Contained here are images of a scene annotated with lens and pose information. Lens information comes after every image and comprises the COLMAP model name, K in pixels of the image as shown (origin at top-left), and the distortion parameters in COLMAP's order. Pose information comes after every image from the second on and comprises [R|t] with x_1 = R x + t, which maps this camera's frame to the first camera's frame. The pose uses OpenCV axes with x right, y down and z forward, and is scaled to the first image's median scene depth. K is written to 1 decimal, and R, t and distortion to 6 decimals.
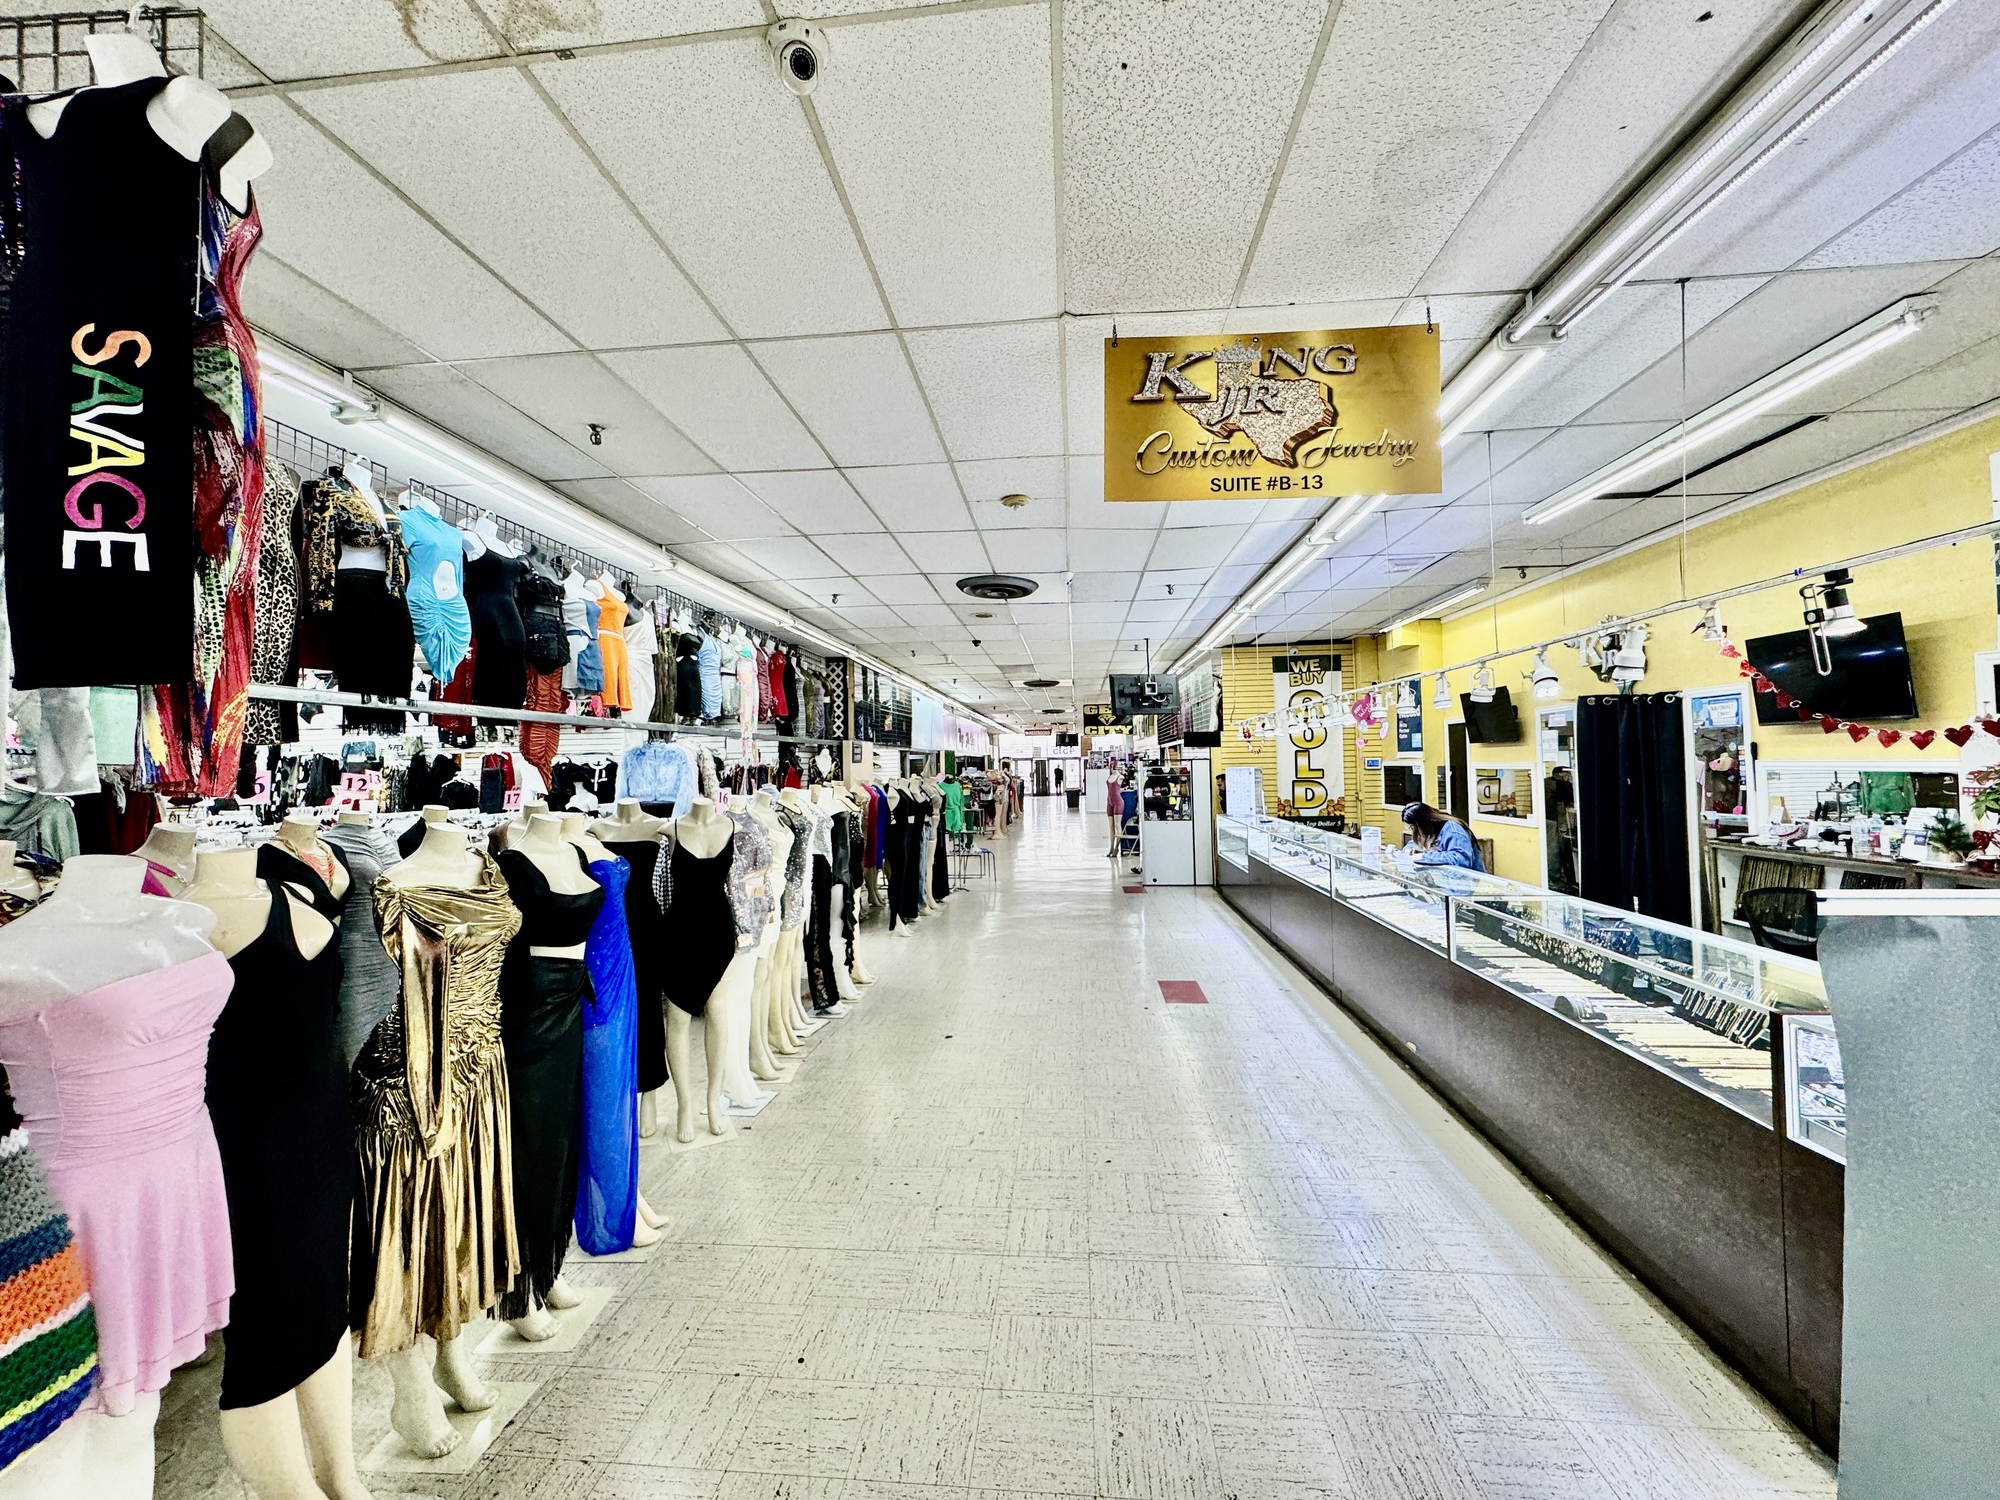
lens RADIAL K [[805.4, 0, 995.1], [0, 805.4, 756.3], [0, 0, 1]] dist [-0.003415, -0.000227]
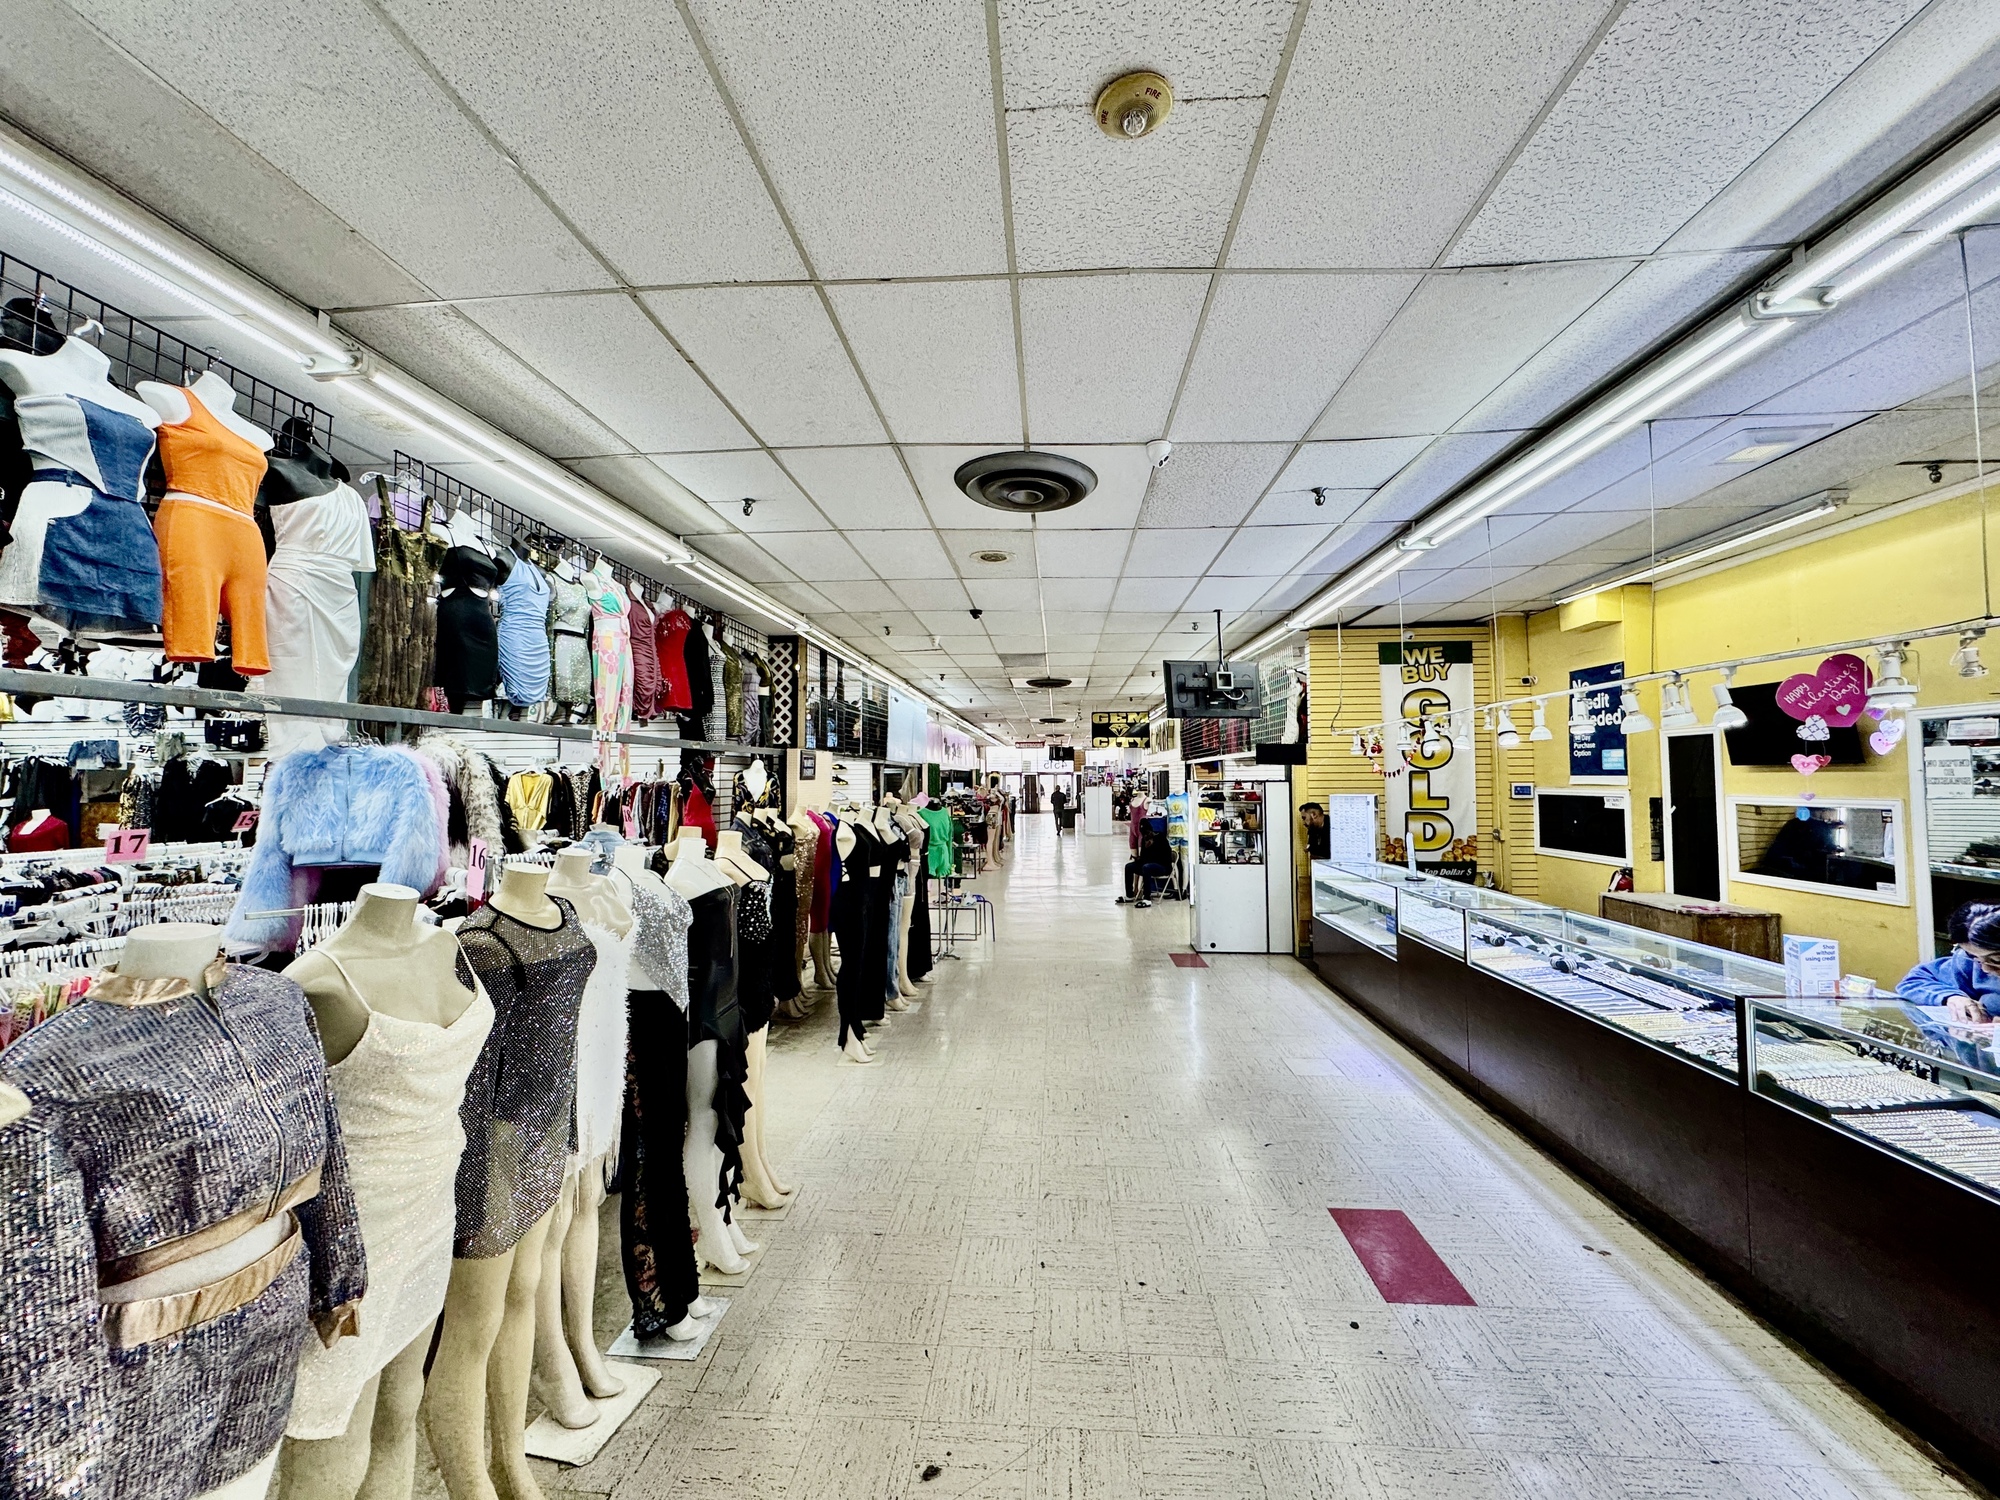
lens RADIAL K [[805.4, 0, 1006.7], [0, 805.4, 745.2], [0, 0, 1]] dist [-0.003415, -0.000227]
pose [[0.999277, 0.014172, 0.035272, -0.018885], [-0.013102, 0.999453, -0.030371, -0.003585], [-0.035683, 0.029887, 0.998916, 0.284587]]
